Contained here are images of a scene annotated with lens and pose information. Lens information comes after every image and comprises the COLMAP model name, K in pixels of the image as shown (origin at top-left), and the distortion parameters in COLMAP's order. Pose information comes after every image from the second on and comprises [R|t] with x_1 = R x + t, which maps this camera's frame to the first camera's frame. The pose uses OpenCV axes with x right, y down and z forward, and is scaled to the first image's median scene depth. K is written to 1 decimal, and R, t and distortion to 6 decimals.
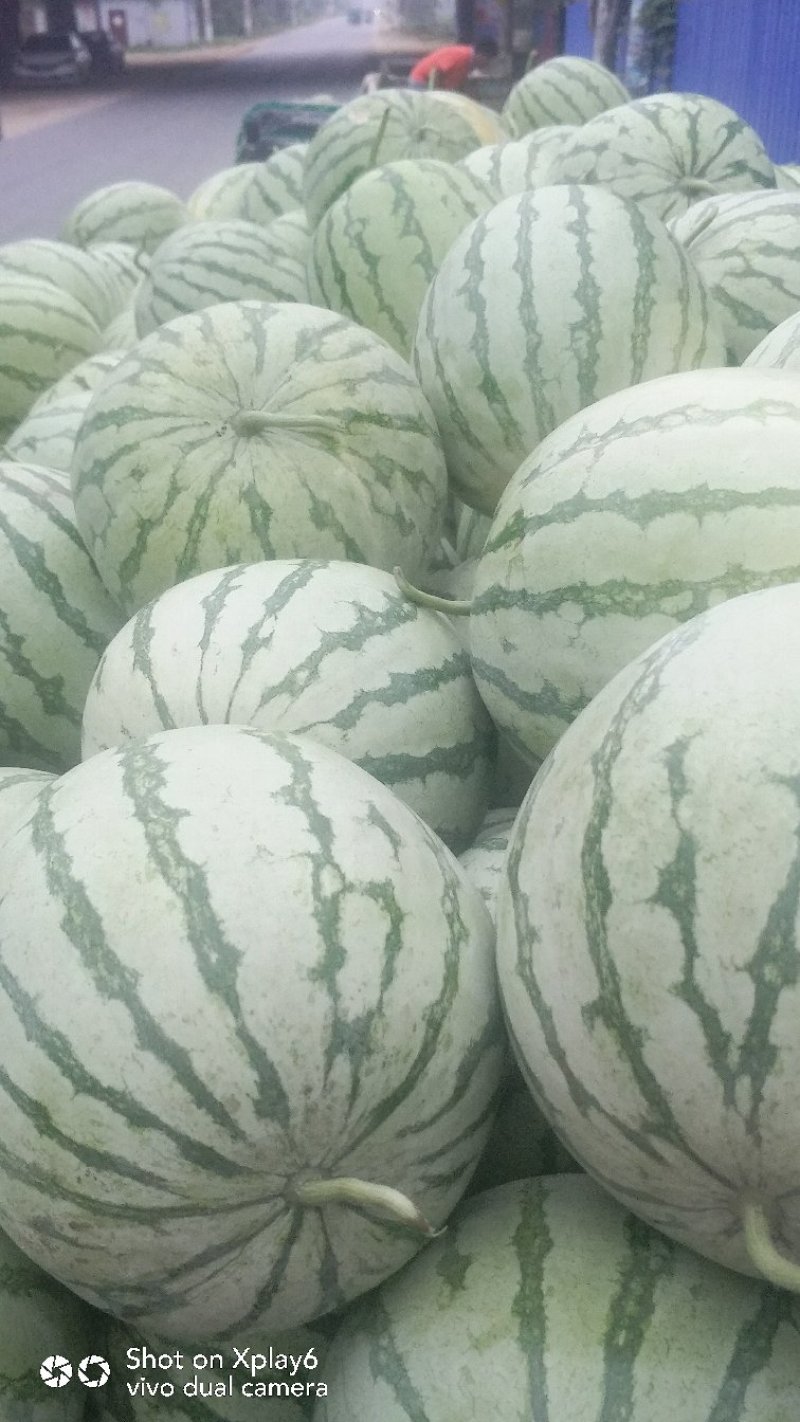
lens RADIAL K [[1354.5, 0, 468.4], [0, 1354.5, 709.1], [0, 0, 1]] dist [0.201357, -0.512320]
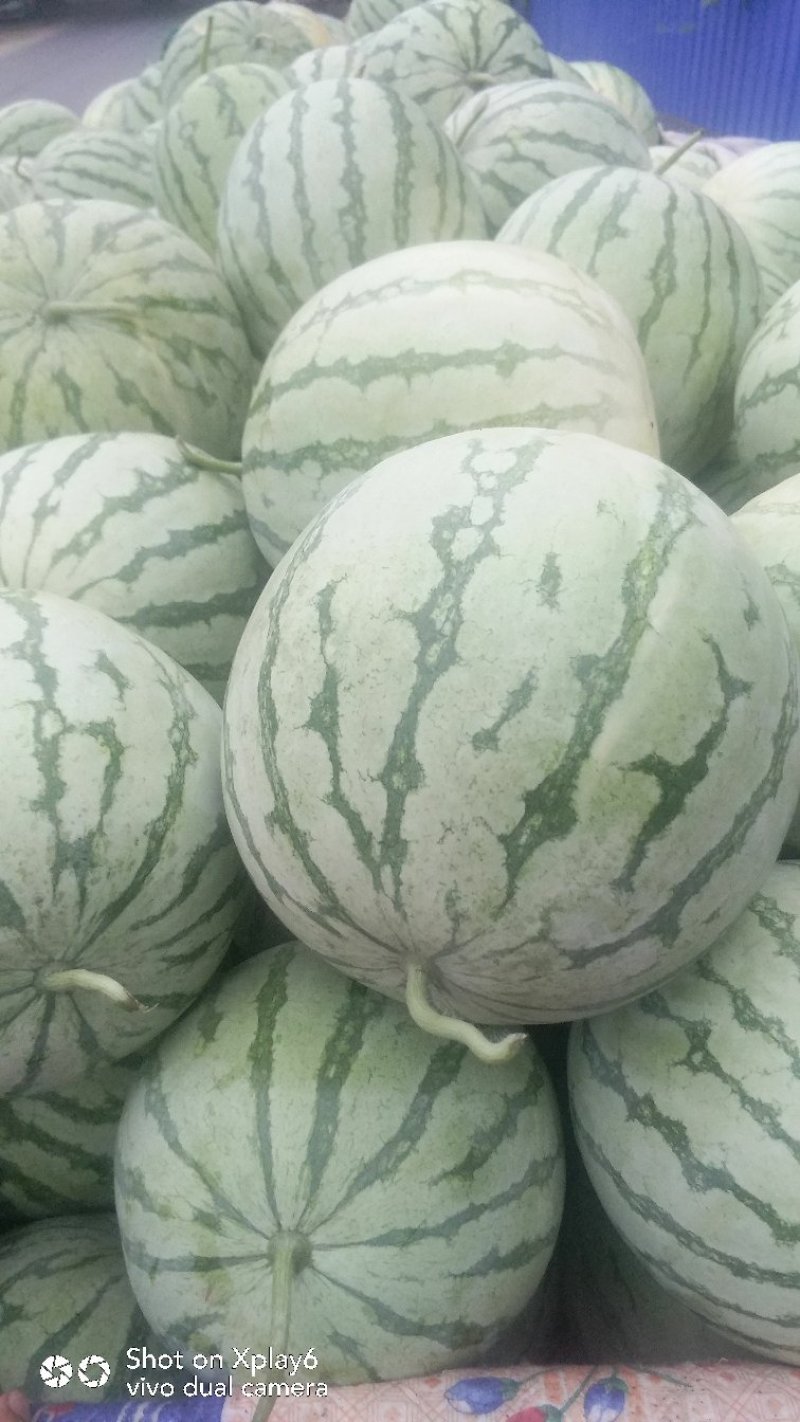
lens RADIAL K [[1100.5, 0, 400.0], [0, 1100.5, 711.0], [0, 0, 1]] dist [0.036510, -0.004192]
pose [[0.996711, -0.066537, 0.046261, 0.125708], [0.058992, 0.987113, 0.148753, -0.004754], [-0.055562, -0.145535, 0.987792, 0.056098]]
